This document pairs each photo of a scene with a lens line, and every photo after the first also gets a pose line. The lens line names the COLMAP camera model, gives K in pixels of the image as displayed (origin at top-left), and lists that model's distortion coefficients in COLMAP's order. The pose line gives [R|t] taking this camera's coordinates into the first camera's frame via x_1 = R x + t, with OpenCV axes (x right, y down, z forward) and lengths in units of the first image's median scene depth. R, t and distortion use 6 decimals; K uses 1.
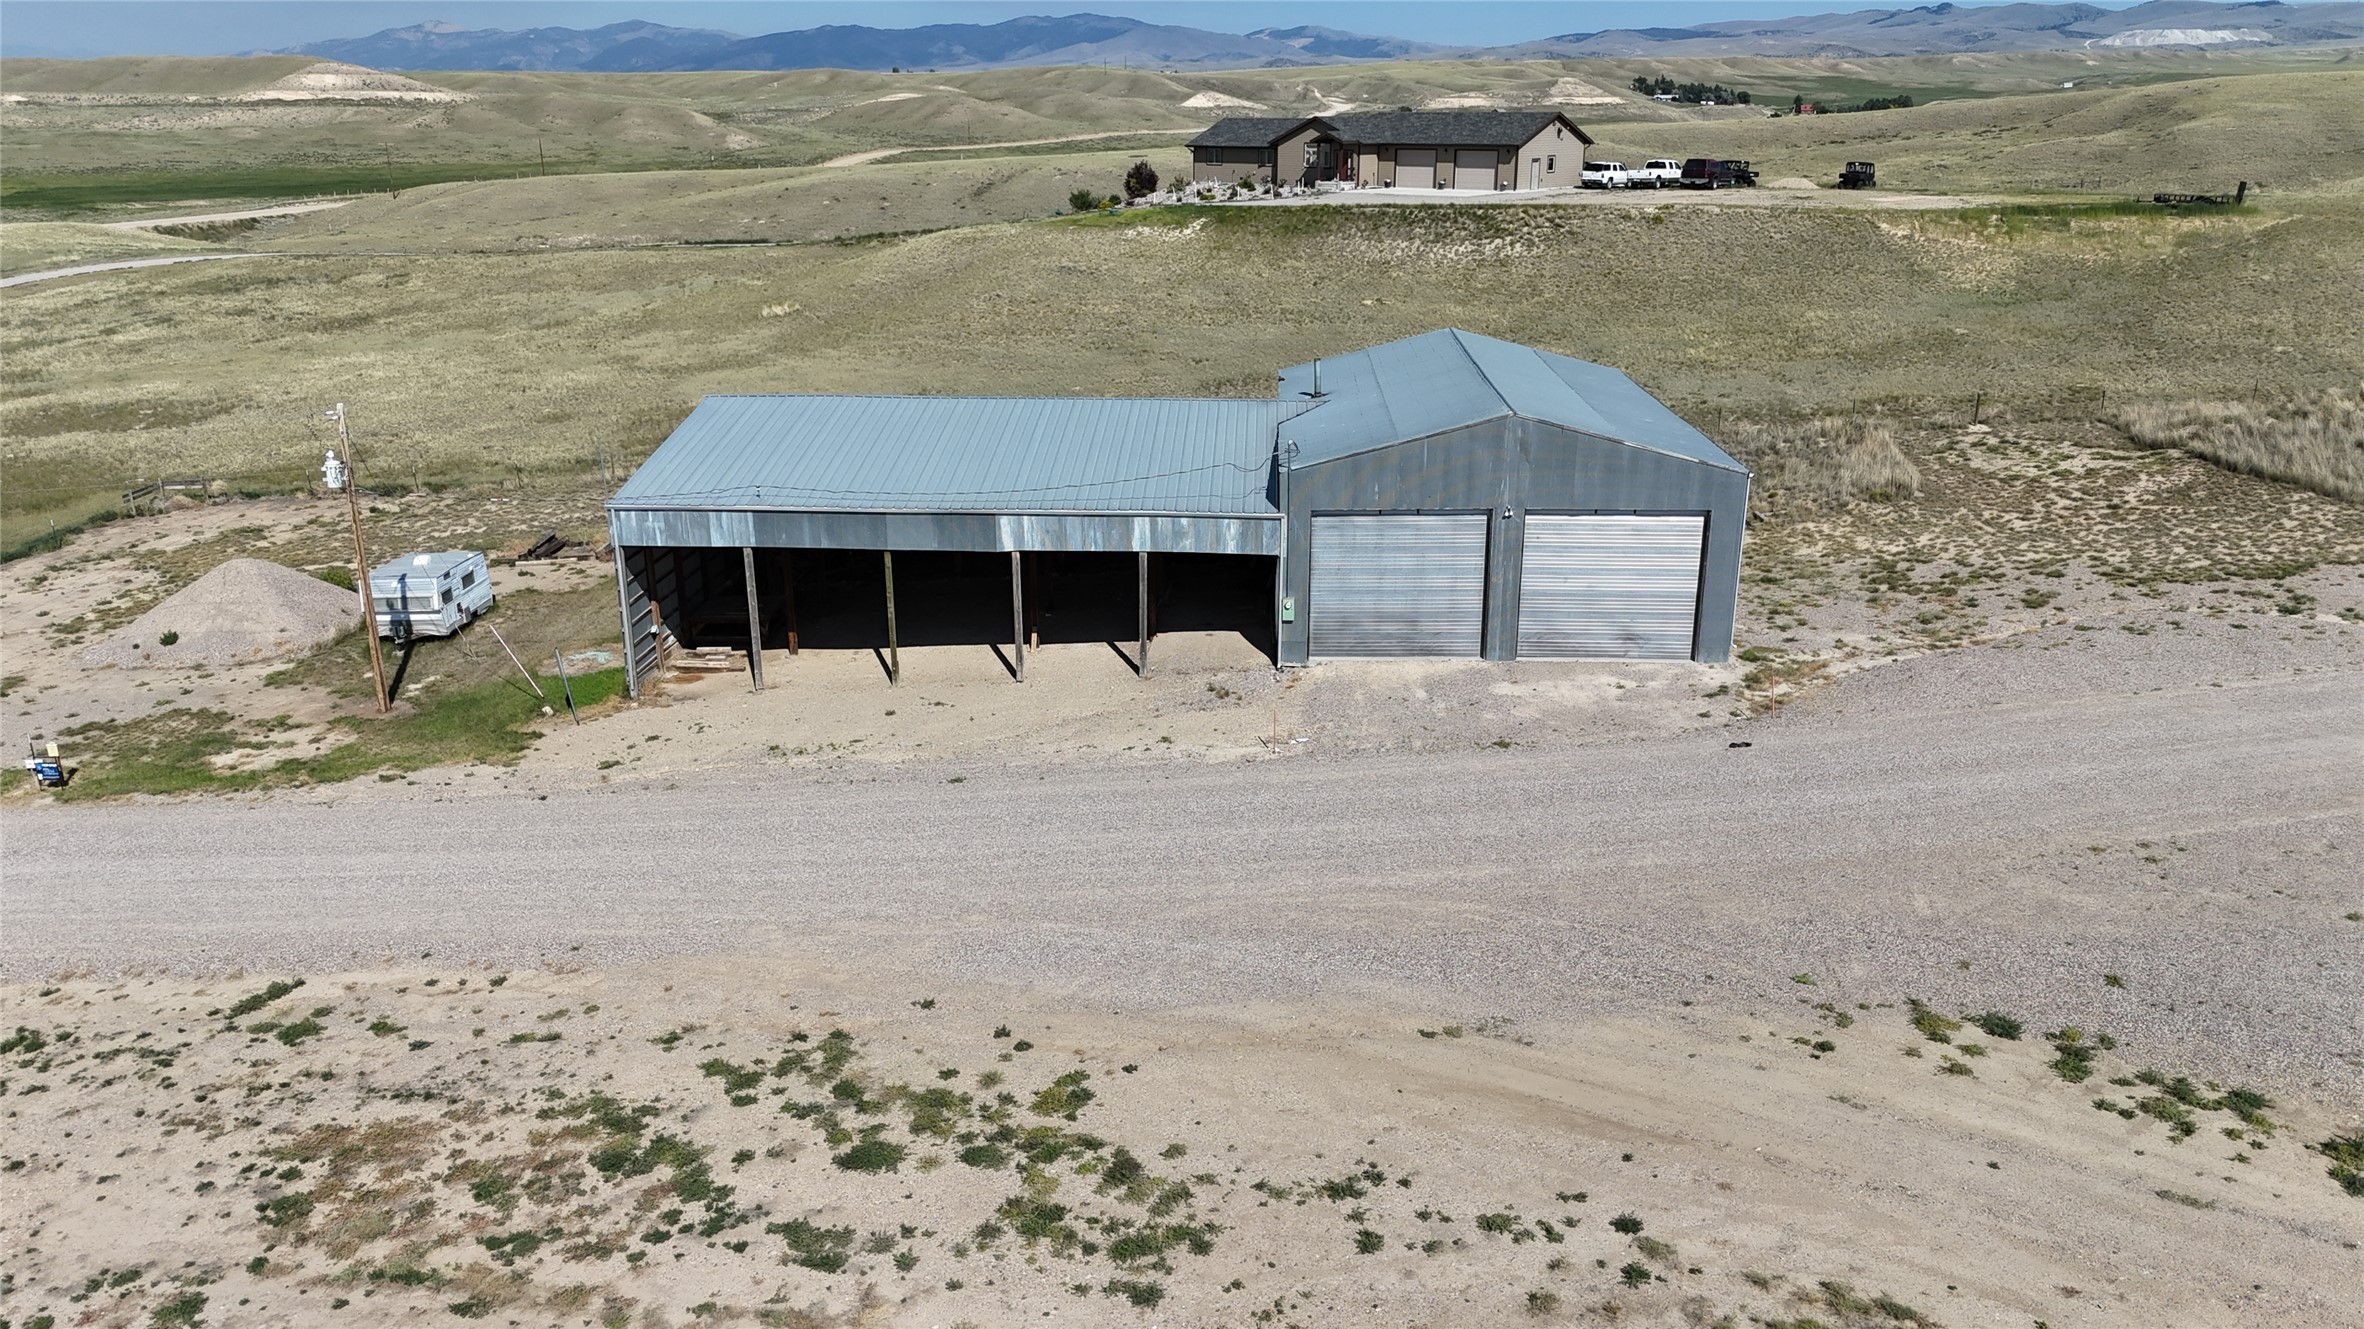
lens RADIAL K [[1737.9, 0, 1192.0], [0, 1737.9, 670.0], [0, 0, 1]] dist [0.071654, -0.066345]
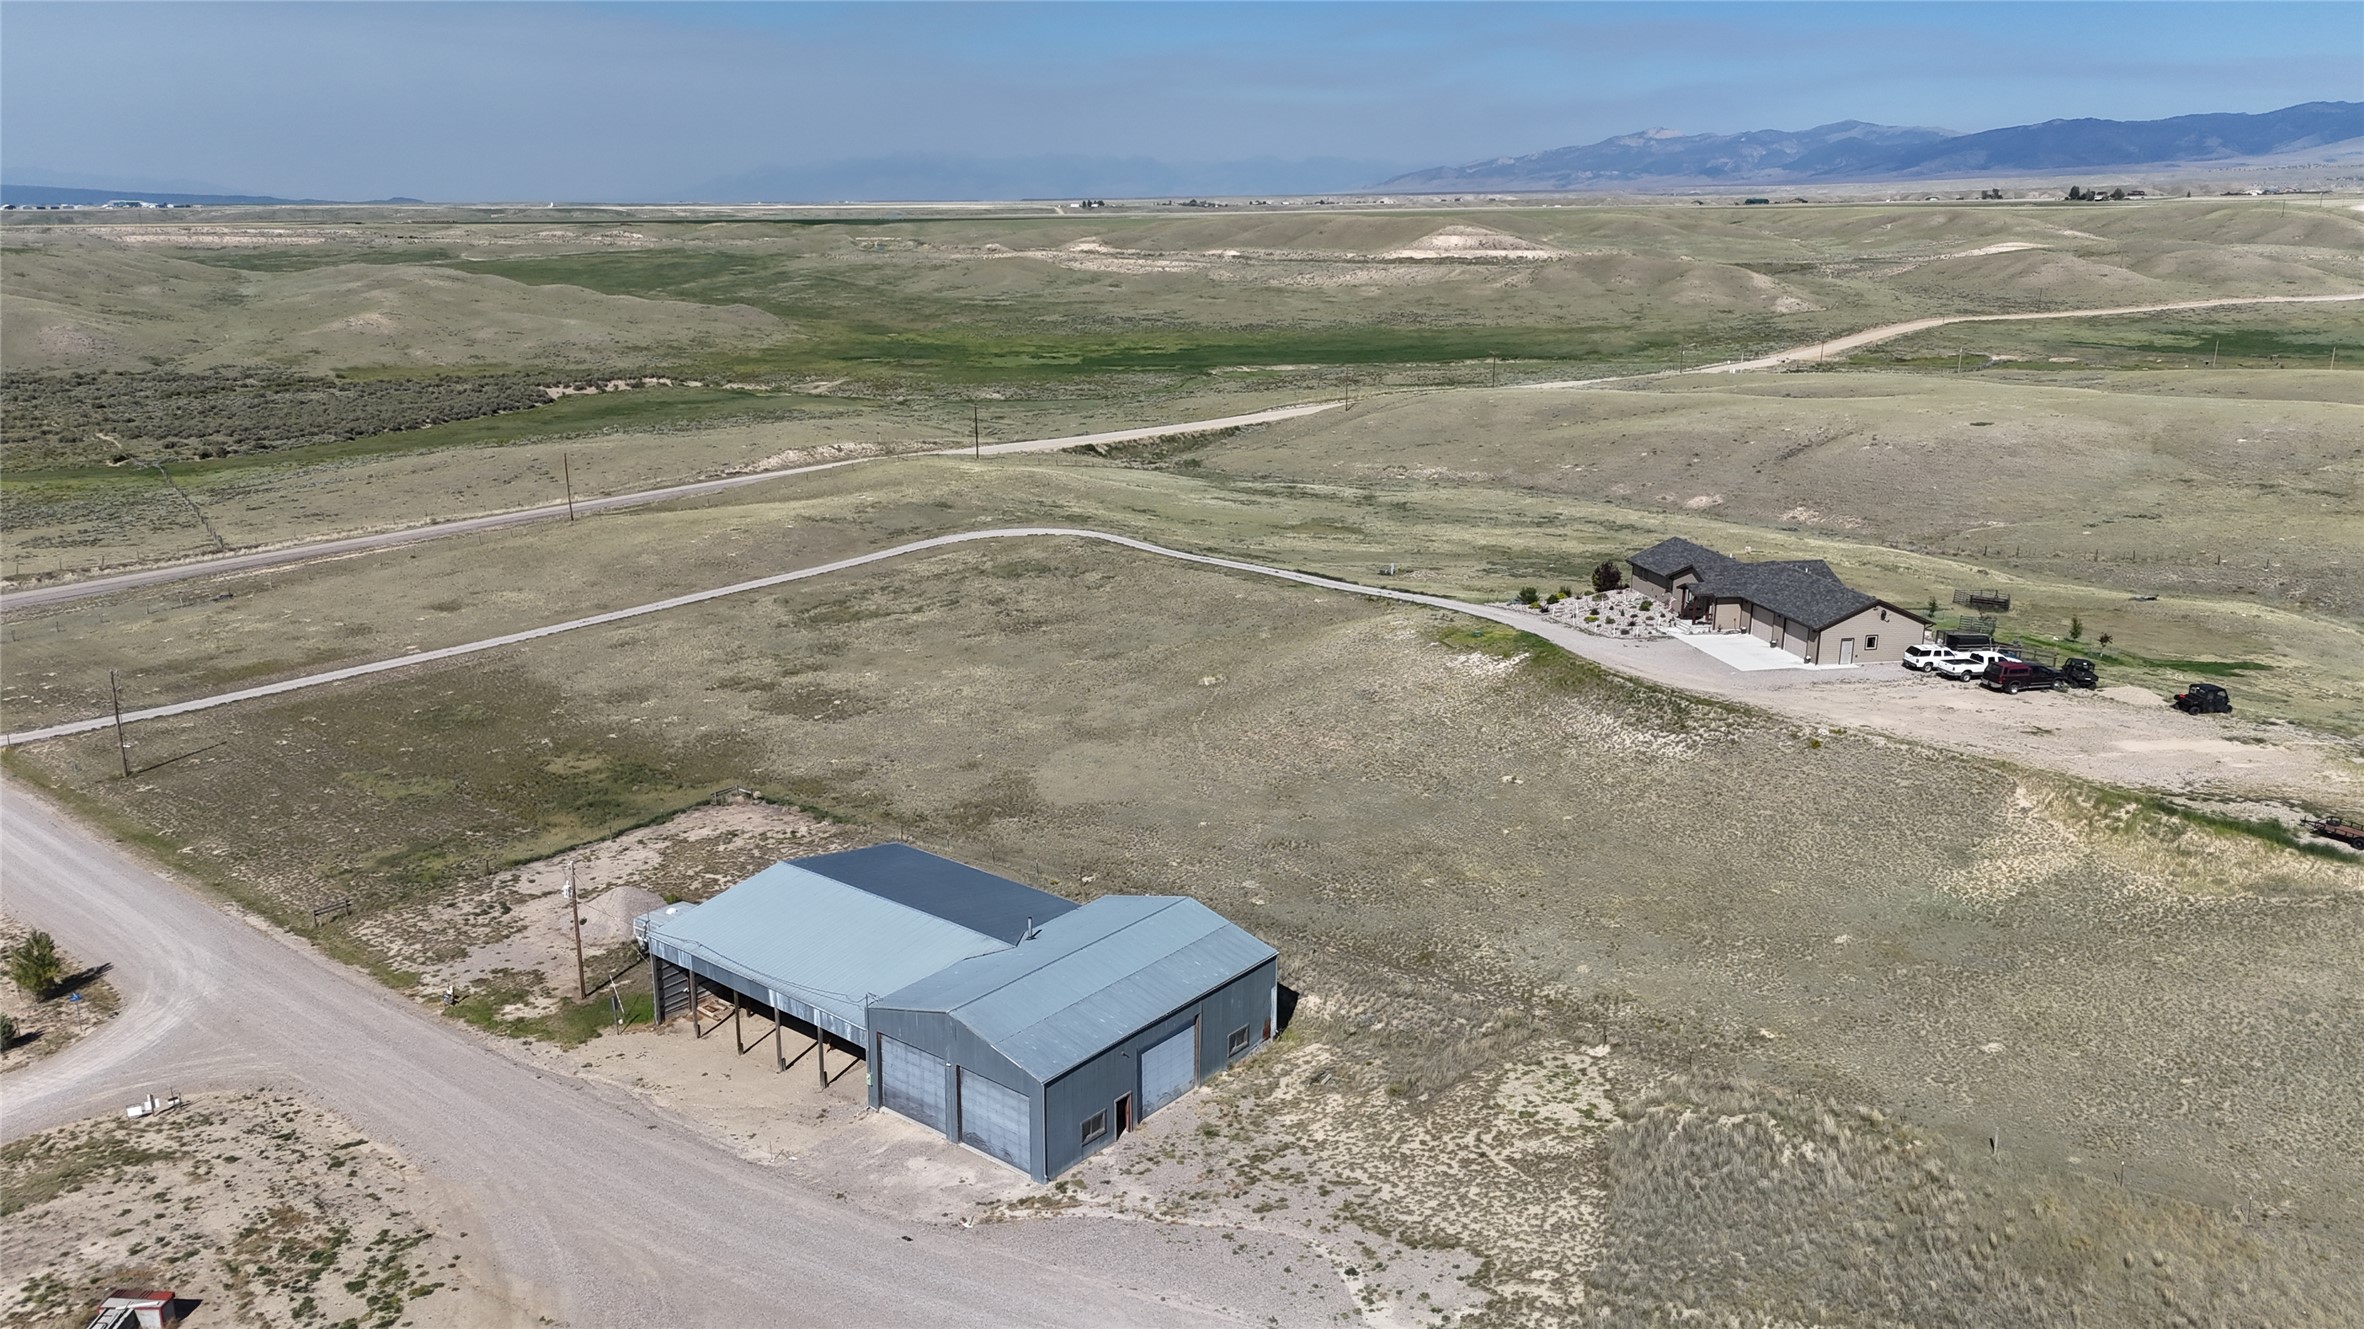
lens RADIAL K [[1737.9, 0, 1185.8], [0, 1737.9, 658.7], [0, 0, 1]] dist [0.071654, -0.066345]
pose [[0.805285, 0.155479, -0.572138, 1.309867], [-0.188083, 0.982151, 0.002174, -0.536632], [0.562264, 0.105859, 0.820155, -0.372857]]
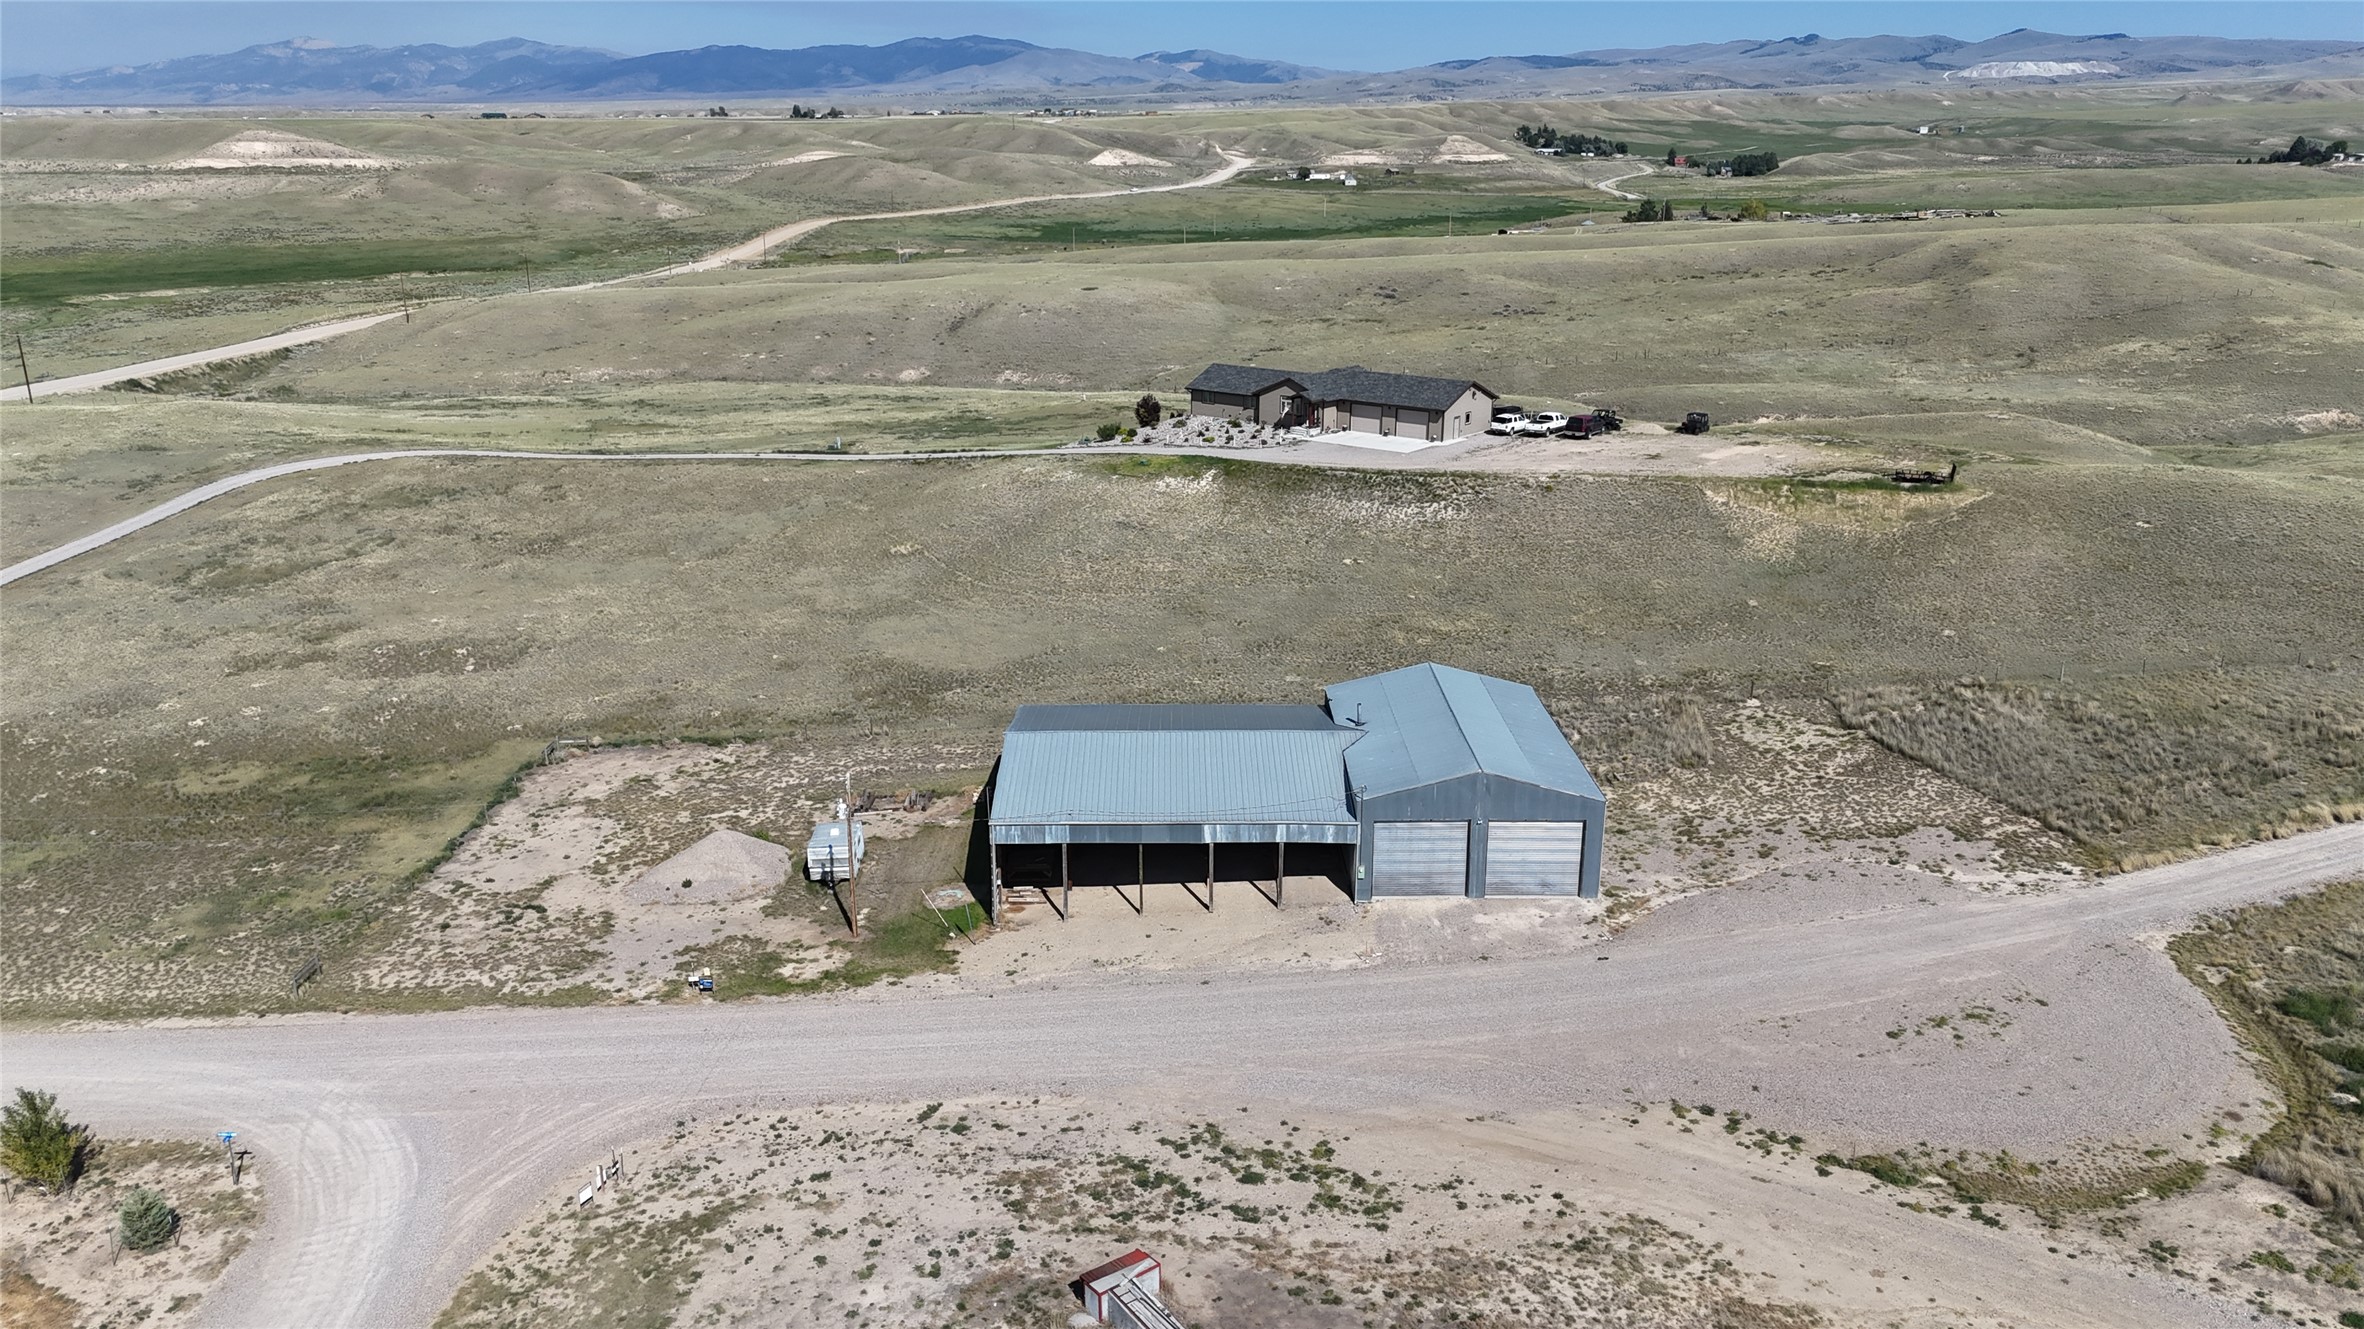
lens RADIAL K [[1737.9, 0, 1190.5], [0, 1737.9, 661.5], [0, 0, 1]] dist [0.071654, -0.066345]
pose [[0.998261, -0.013598, 0.057365, -0.226011], [0.014491, 0.999780, -0.015176, -0.232169], [-0.057146, 0.015981, 0.998238, -0.821877]]
